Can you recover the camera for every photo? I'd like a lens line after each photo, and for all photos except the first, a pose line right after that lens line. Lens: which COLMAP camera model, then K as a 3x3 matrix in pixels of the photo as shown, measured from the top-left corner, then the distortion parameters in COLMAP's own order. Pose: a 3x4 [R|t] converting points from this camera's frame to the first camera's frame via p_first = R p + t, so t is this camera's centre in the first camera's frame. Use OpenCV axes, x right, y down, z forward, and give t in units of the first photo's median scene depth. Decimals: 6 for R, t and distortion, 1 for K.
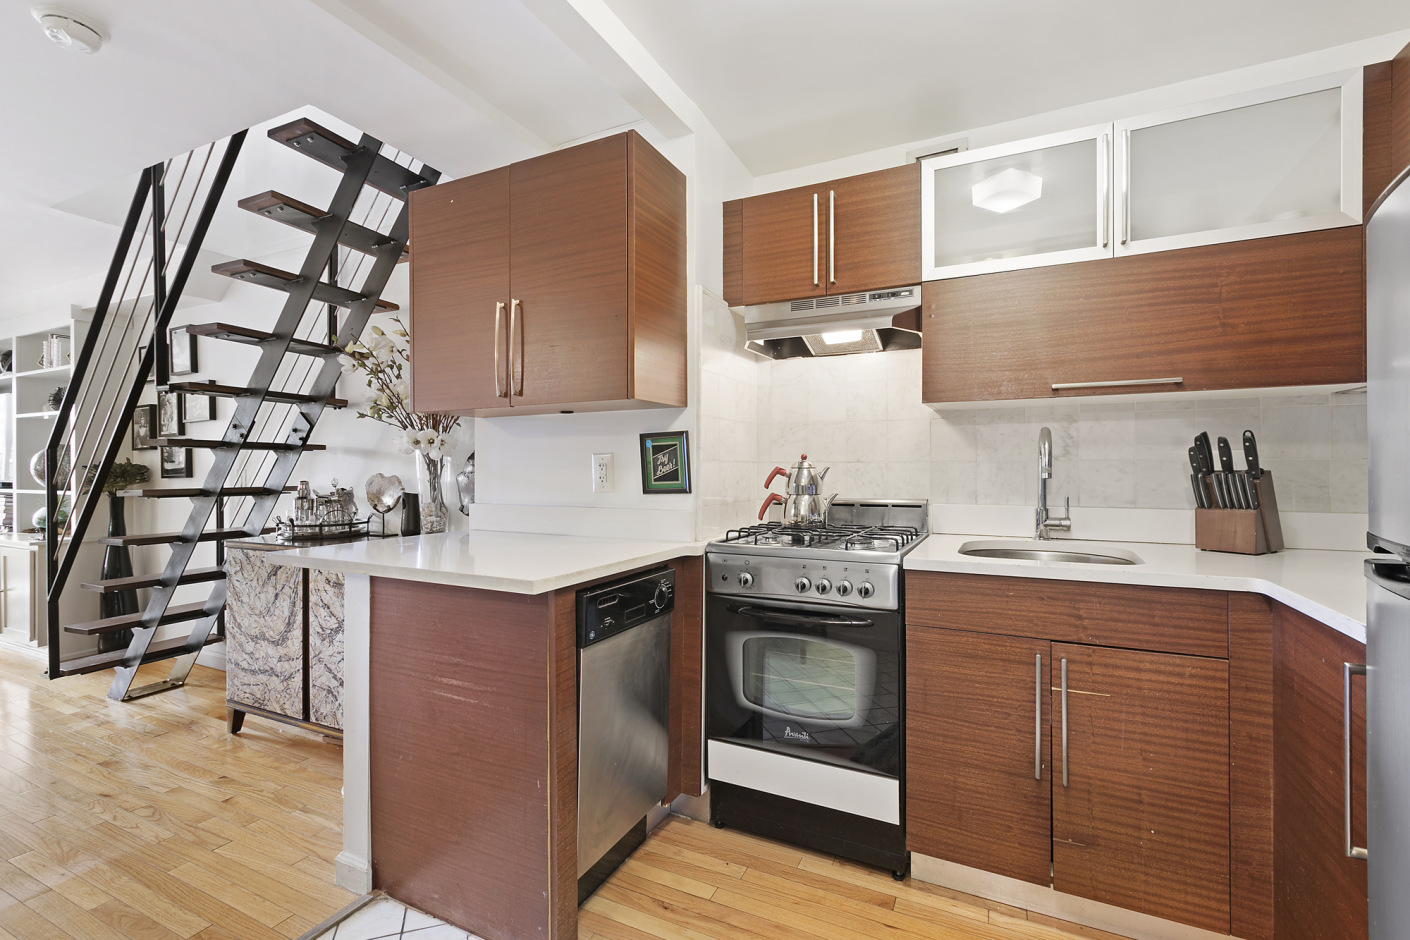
lens RADIAL K [[627.2, 0, 702.3], [0, 627.2, 468.4], [0, 0, 1]] dist [-0.002220, -0.000347]
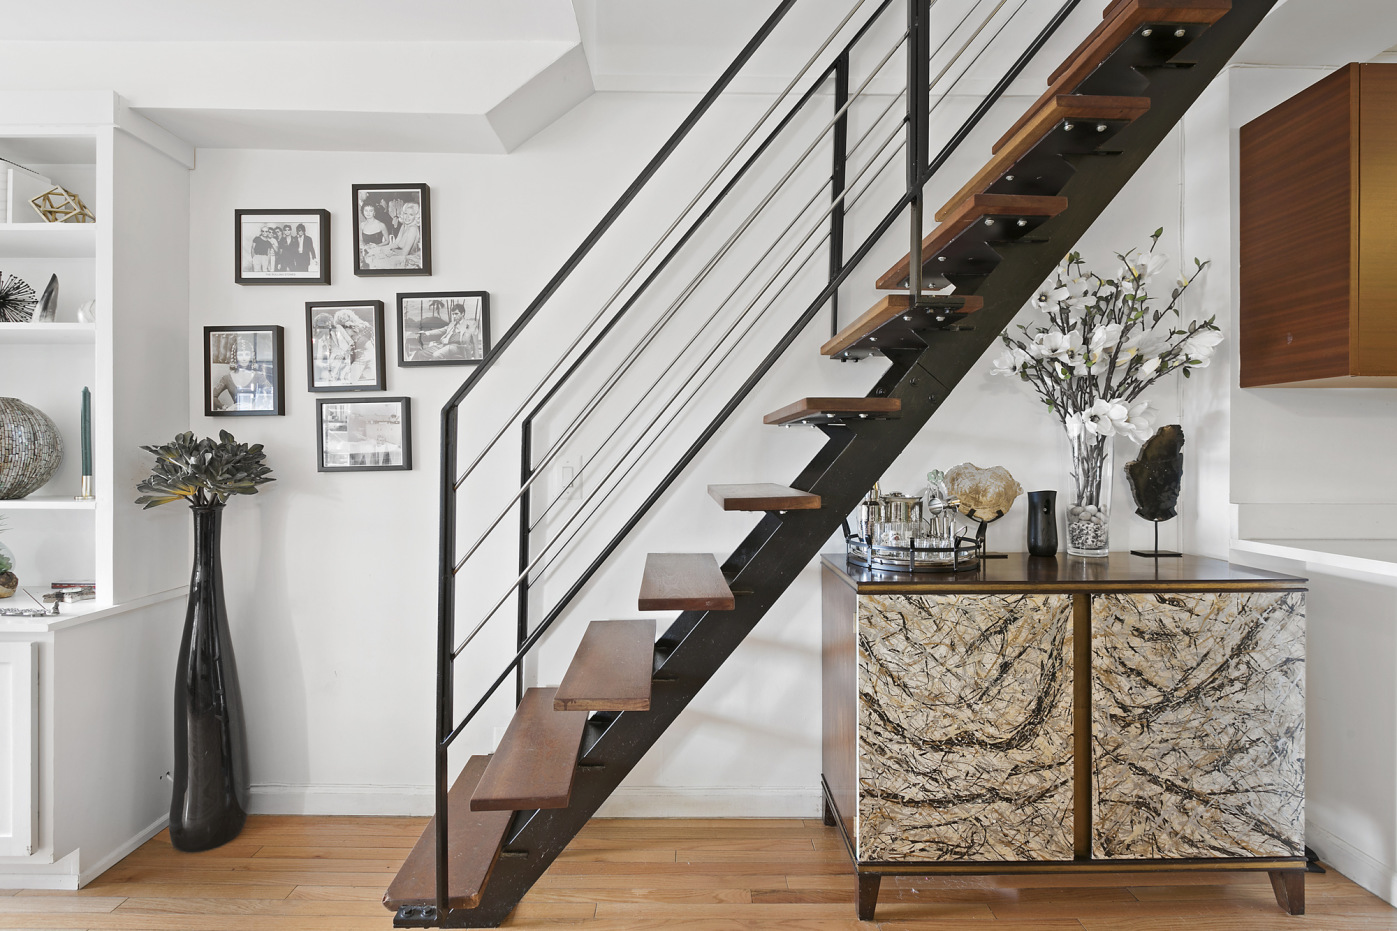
lens RADIAL K [[652.5, 0, 696.3], [0, 652.5, 454.7], [0, 0, 1]] dist [-0.005326, -0.001460]
pose [[0.898799, 0.005744, 0.438323, -1.254840], [-0.004589, 0.999983, -0.003693, 0.003653], [-0.438336, 0.001308, 0.898810, 0.584453]]
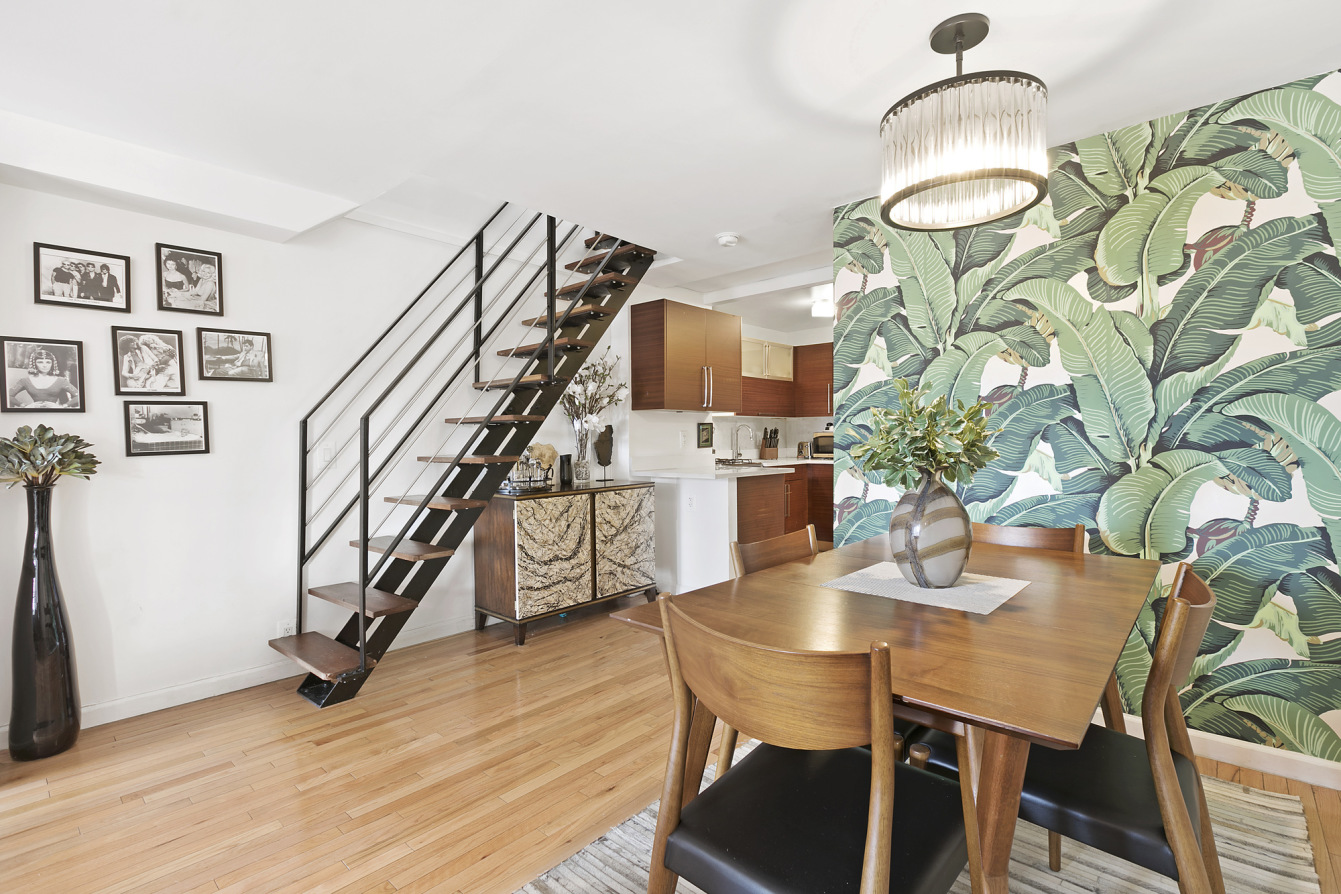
lens RADIAL K [[626.3, 0, 668.4], [0, 626.3, 436.6], [0, 0, 1]] dist [-0.005326, -0.001460]
pose [[0.277107, 0.001313, 0.960838, -2.068687], [0.009441, 0.999947, -0.004089, 0.004357], [-0.960793, 0.010204, 0.277080, 0.383018]]
